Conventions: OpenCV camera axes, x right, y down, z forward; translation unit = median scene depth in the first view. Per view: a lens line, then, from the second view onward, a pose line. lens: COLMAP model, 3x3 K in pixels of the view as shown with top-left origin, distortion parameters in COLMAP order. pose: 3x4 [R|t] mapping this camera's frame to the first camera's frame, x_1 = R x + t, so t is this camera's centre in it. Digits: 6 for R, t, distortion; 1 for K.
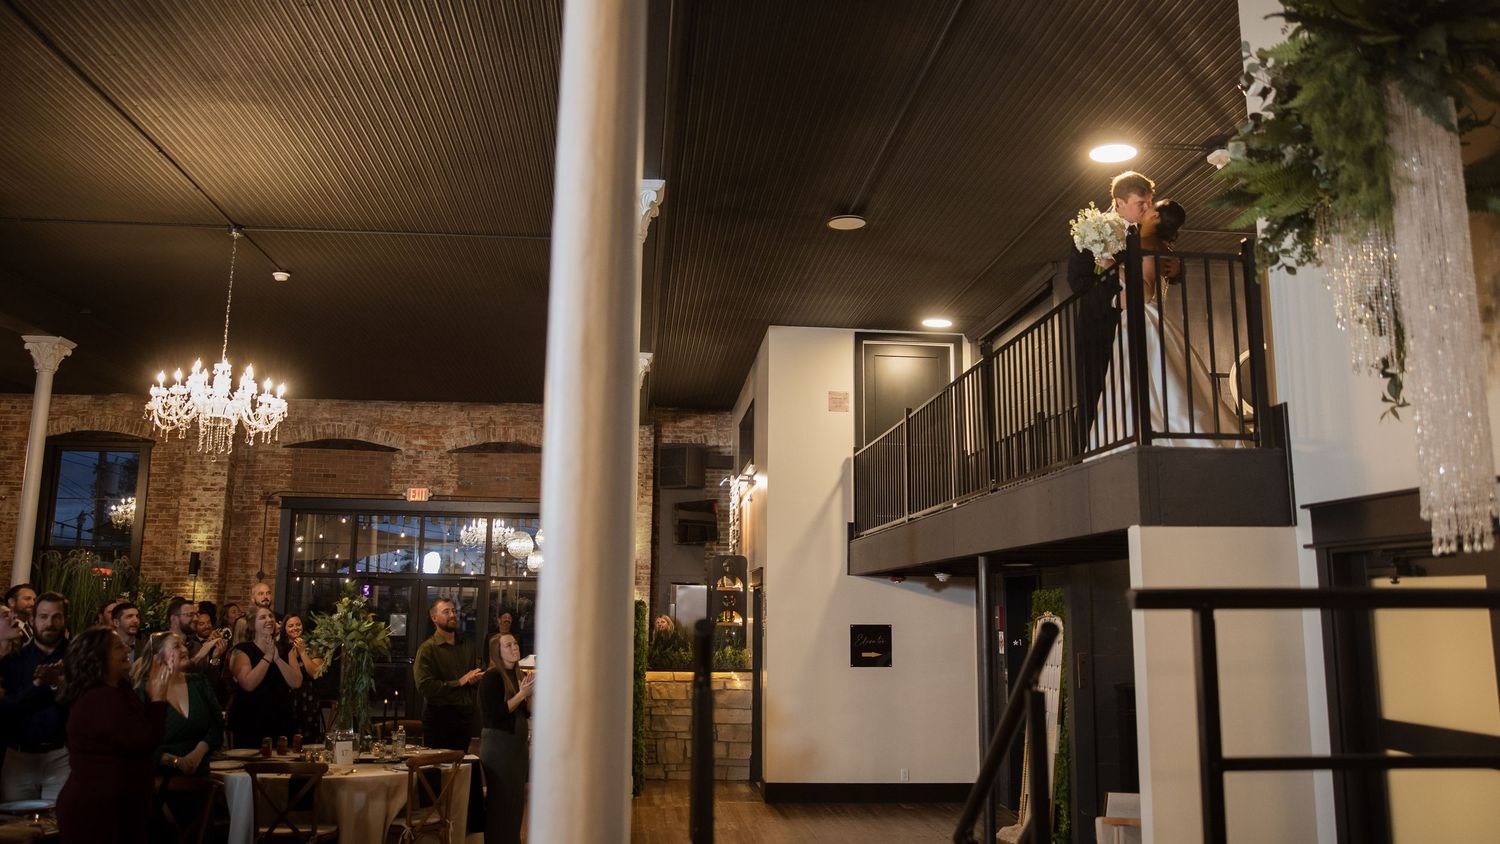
lens RADIAL K [[1238.5, 0, 751.7], [0, 1238.5, 368.8], [0, 0, 1]] dist [-0.091048, 0.000576]
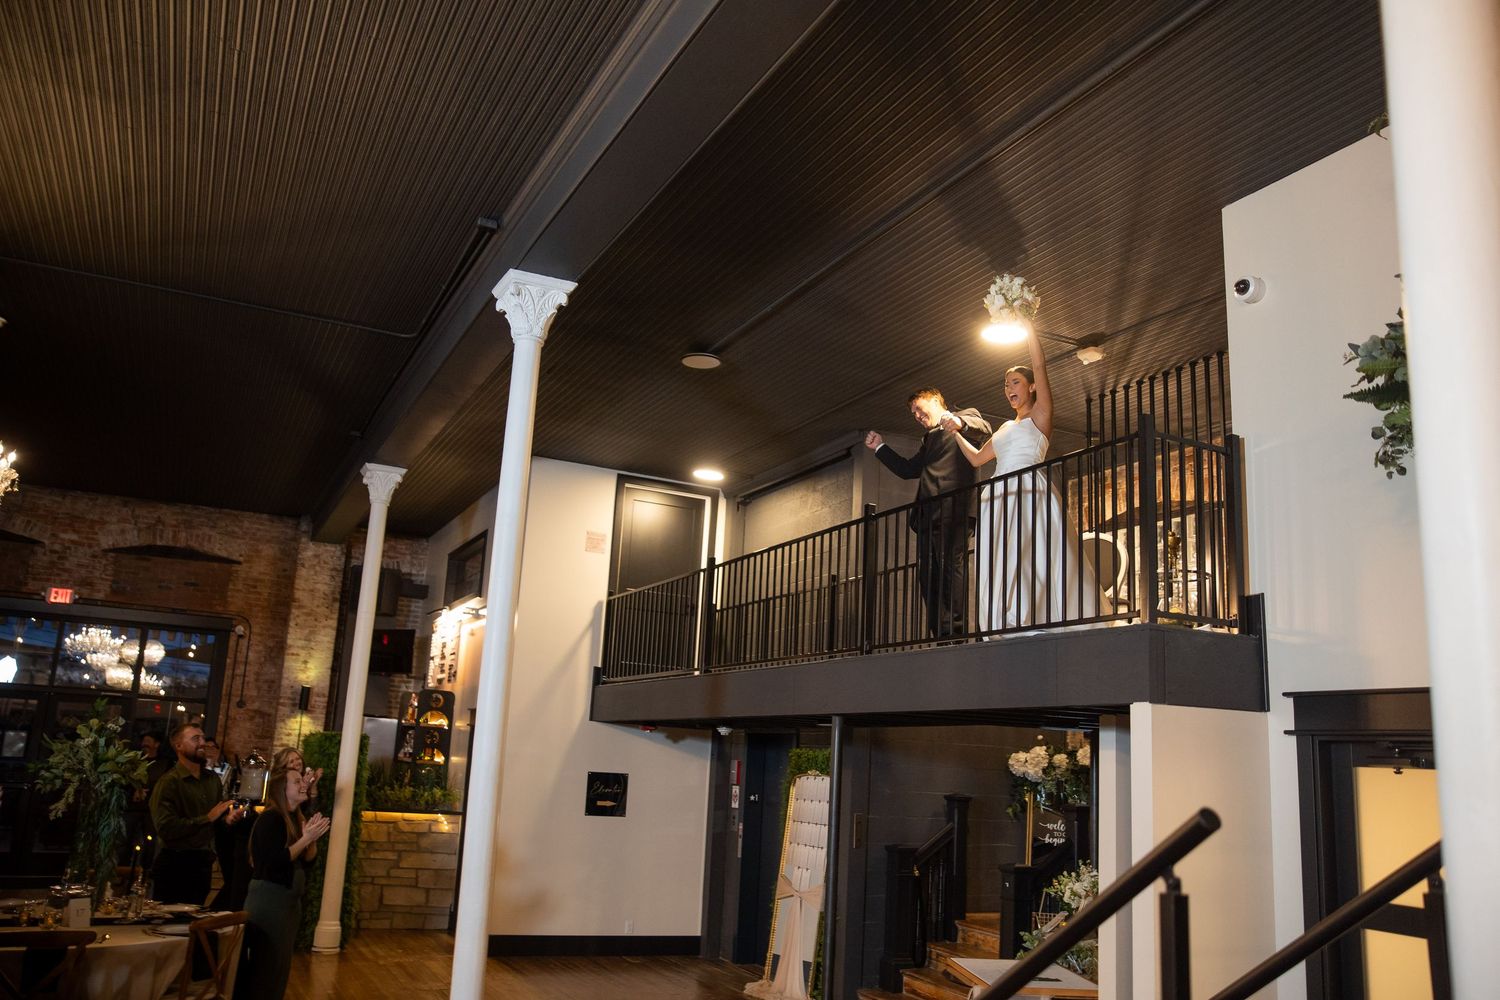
lens RADIAL K [[1185.8, 0, 750.0], [0, 1185.8, 500.0], [0, 0, 1]] dist [-0.109534, 0.119602]
pose [[0.935562, 0.117082, 0.333191, -0.129304], [-0.111475, 0.993116, -0.035969, 0.012996], [-0.335108, -0.003491, 0.942173, 0.078374]]
